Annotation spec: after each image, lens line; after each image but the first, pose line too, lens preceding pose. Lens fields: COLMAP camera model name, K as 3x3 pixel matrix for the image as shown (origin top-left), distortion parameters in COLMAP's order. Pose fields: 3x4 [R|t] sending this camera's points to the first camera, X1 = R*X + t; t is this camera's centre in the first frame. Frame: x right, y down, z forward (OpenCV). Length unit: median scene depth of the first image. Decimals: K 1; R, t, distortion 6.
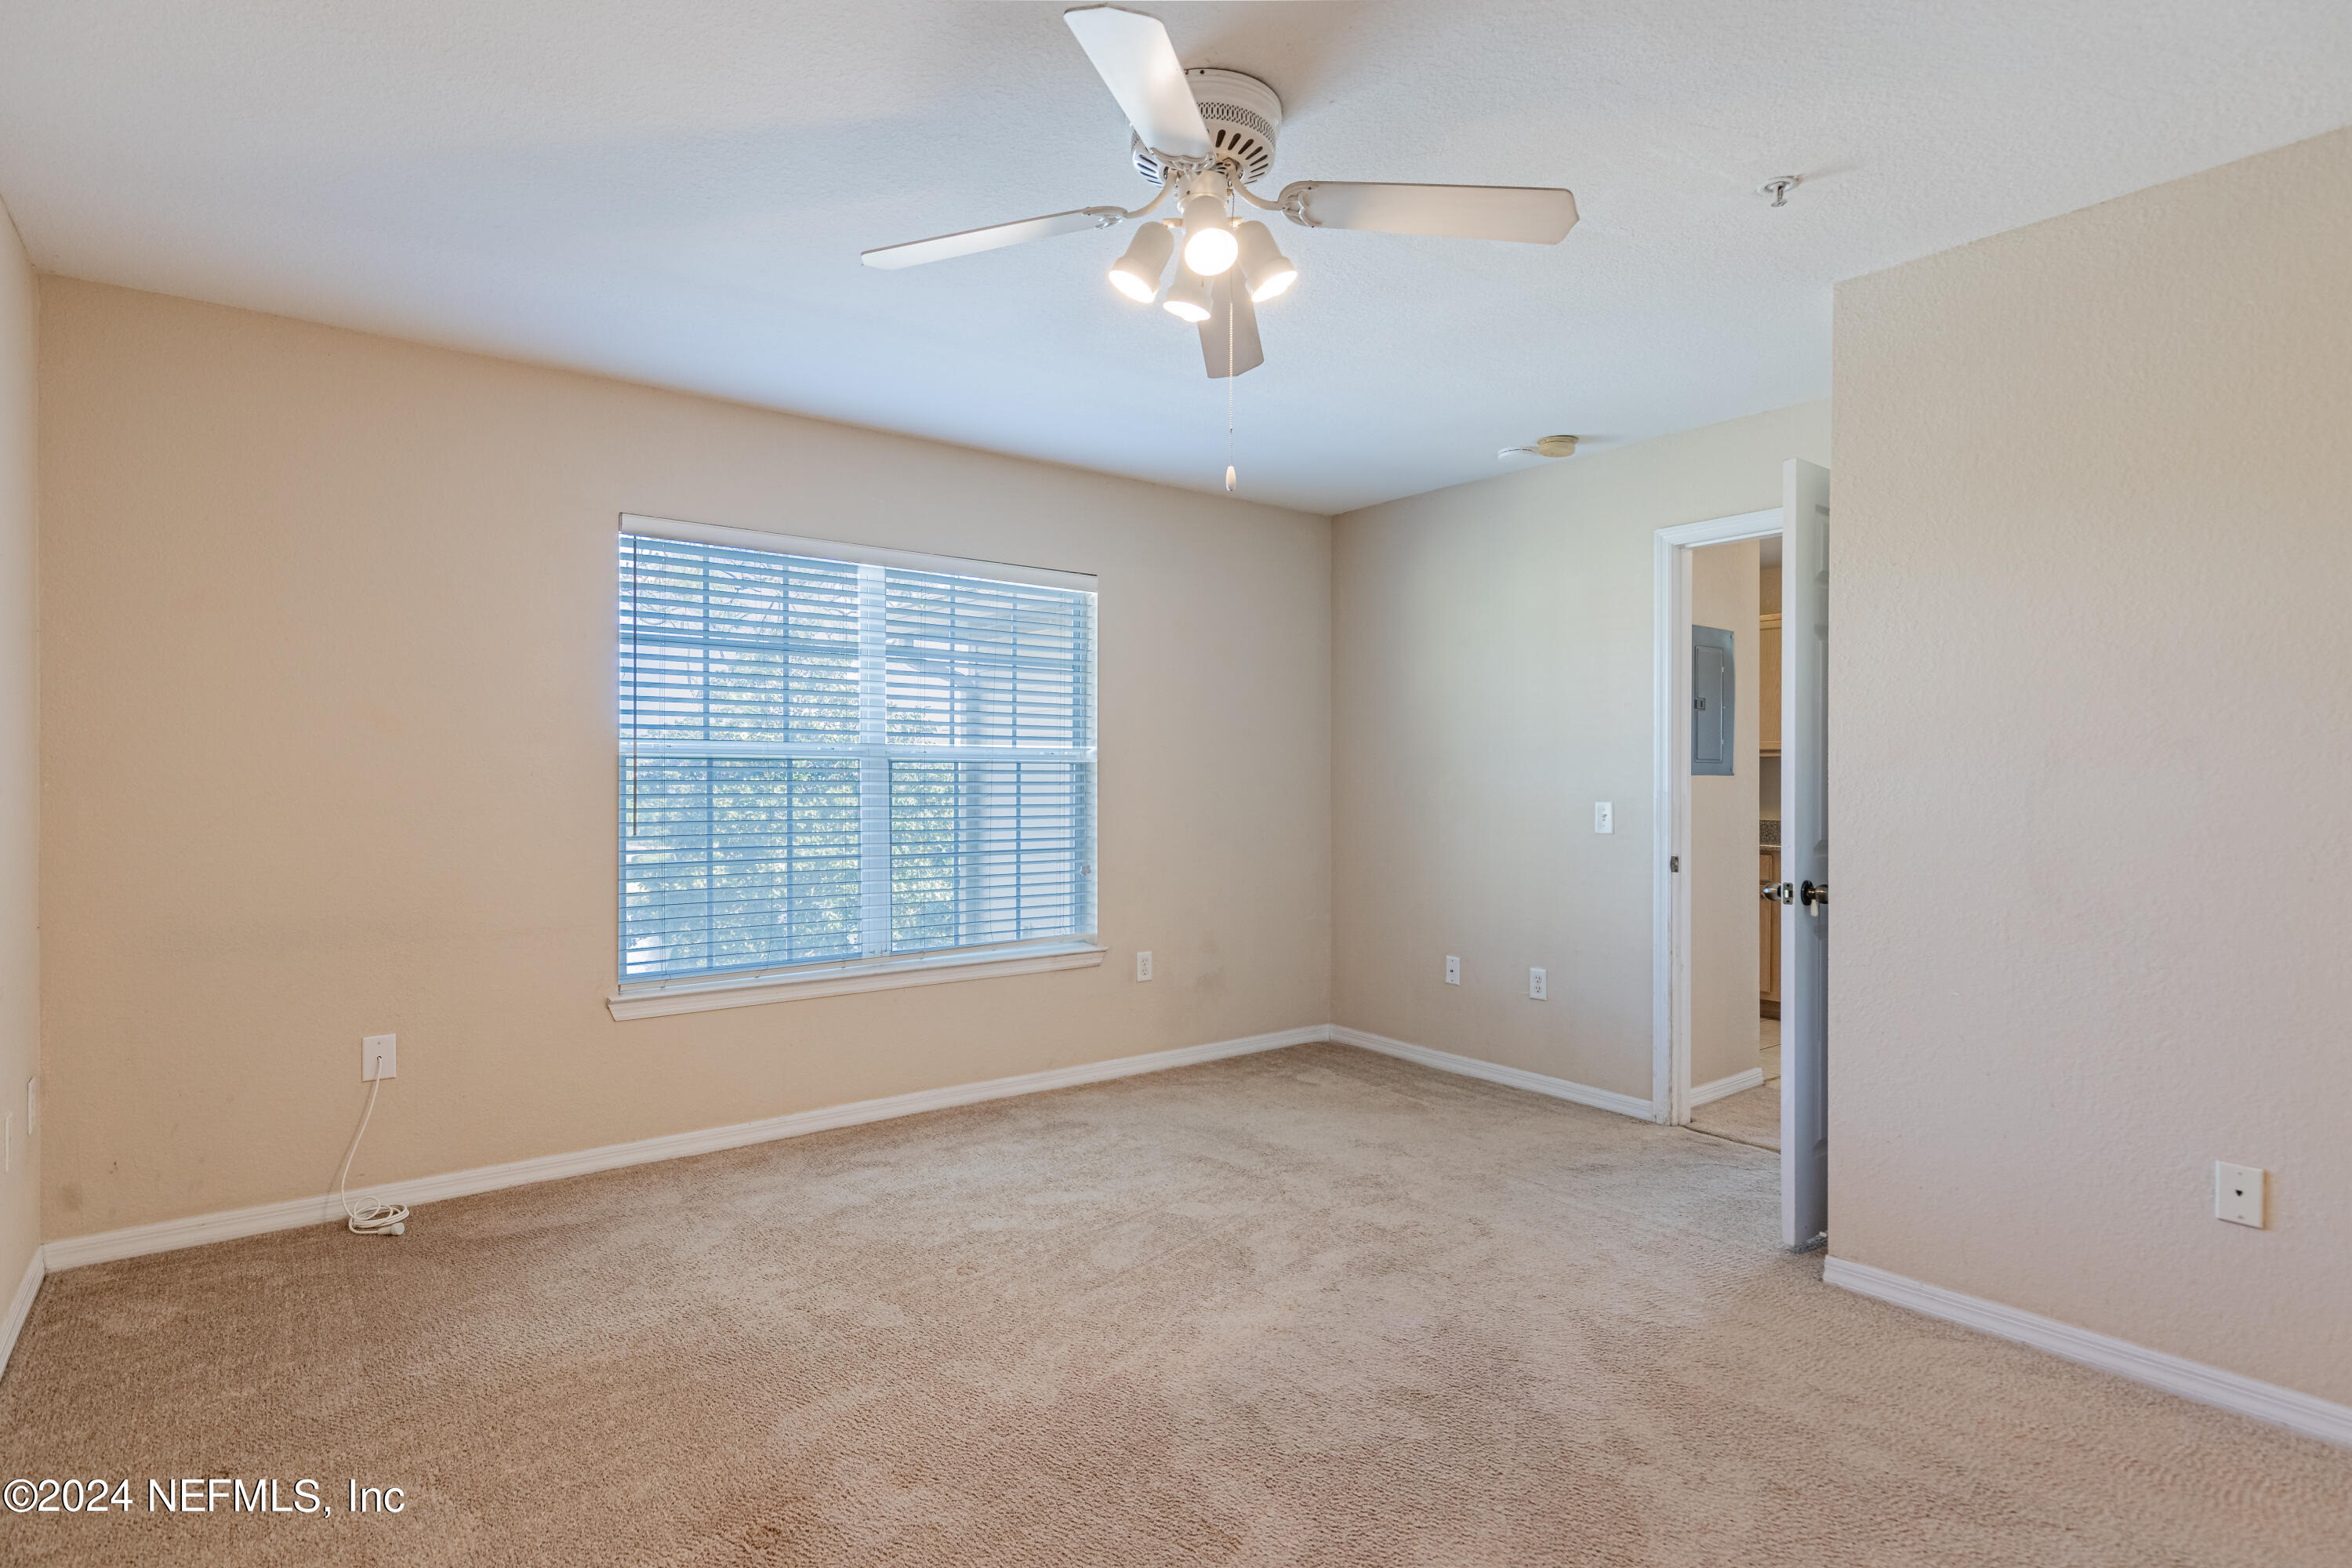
lens RADIAL K [[1253.4, 0, 1175.4], [0, 1253.4, 782.8], [0, 0, 1]] dist [-0.006168, -0.000445]
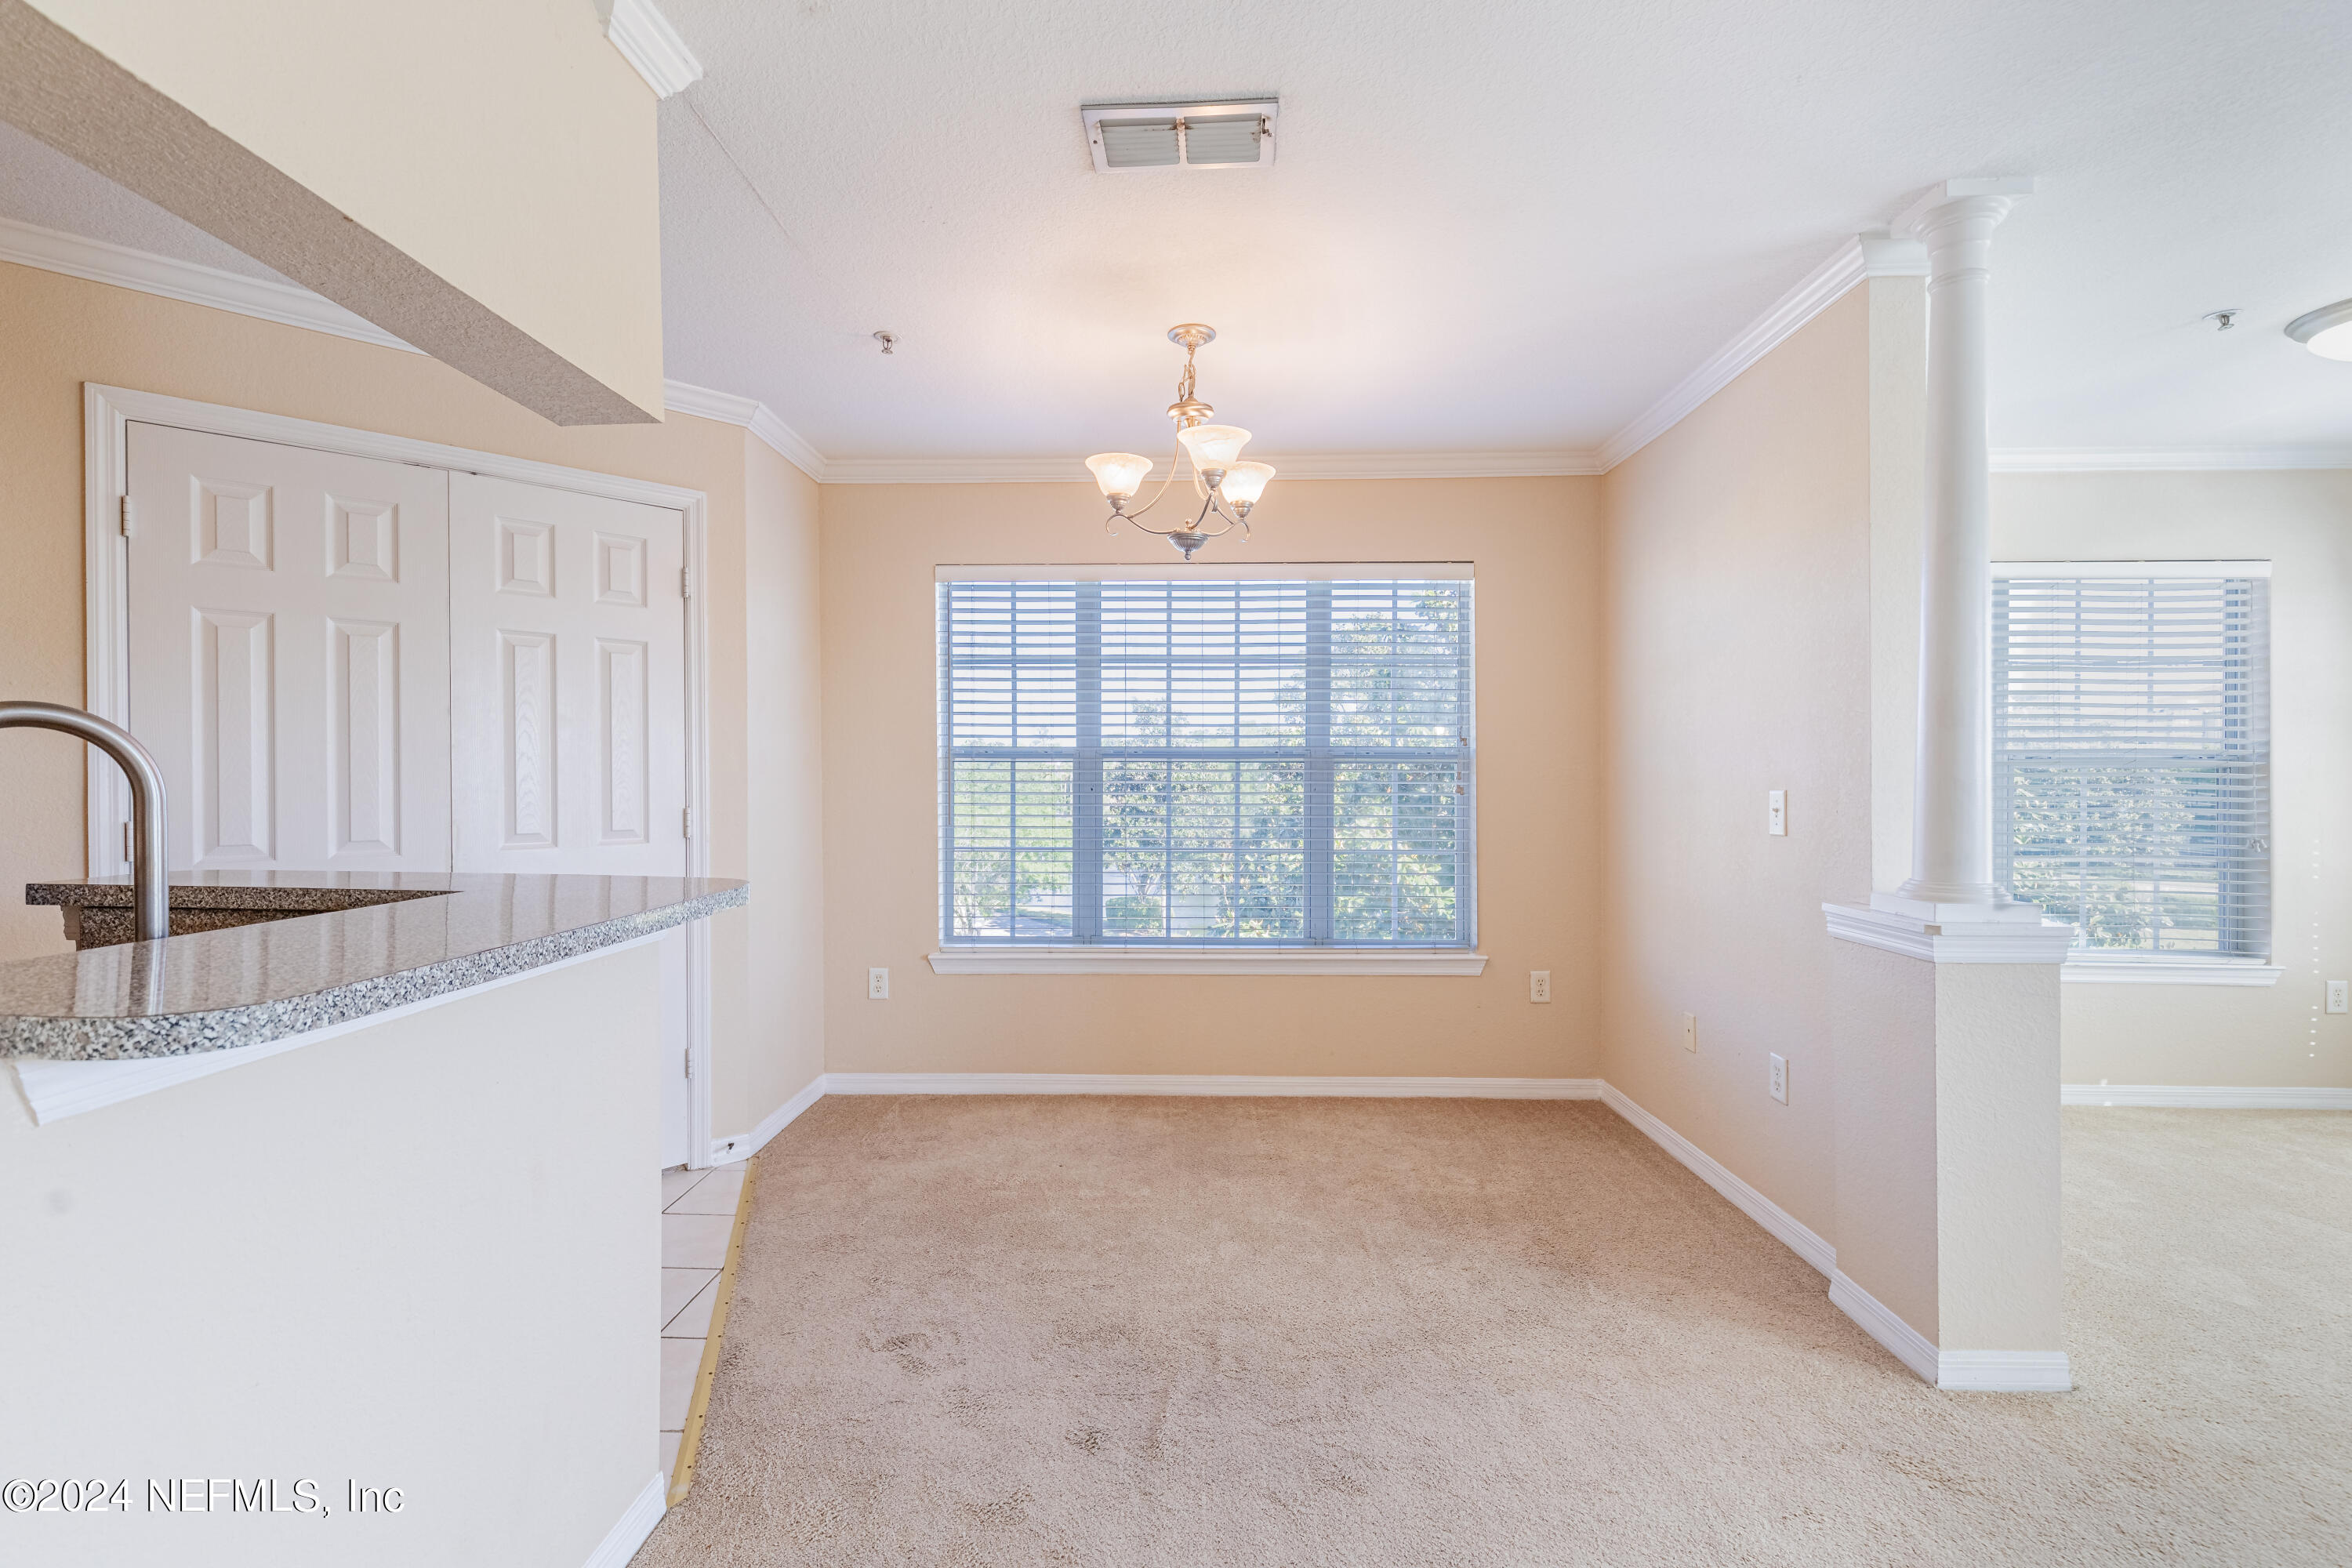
lens RADIAL K [[1079.3, 0, 1174.4], [0, 1079.3, 778.7], [0, 0, 1]] dist [0.004919, 0.000085]
pose [[0.772334, 0.000275, -0.635216, 0.377557], [-0.000437, 1.000000, -0.000099, -0.002310], [0.635216, 0.000354, 0.772334, 0.306500]]
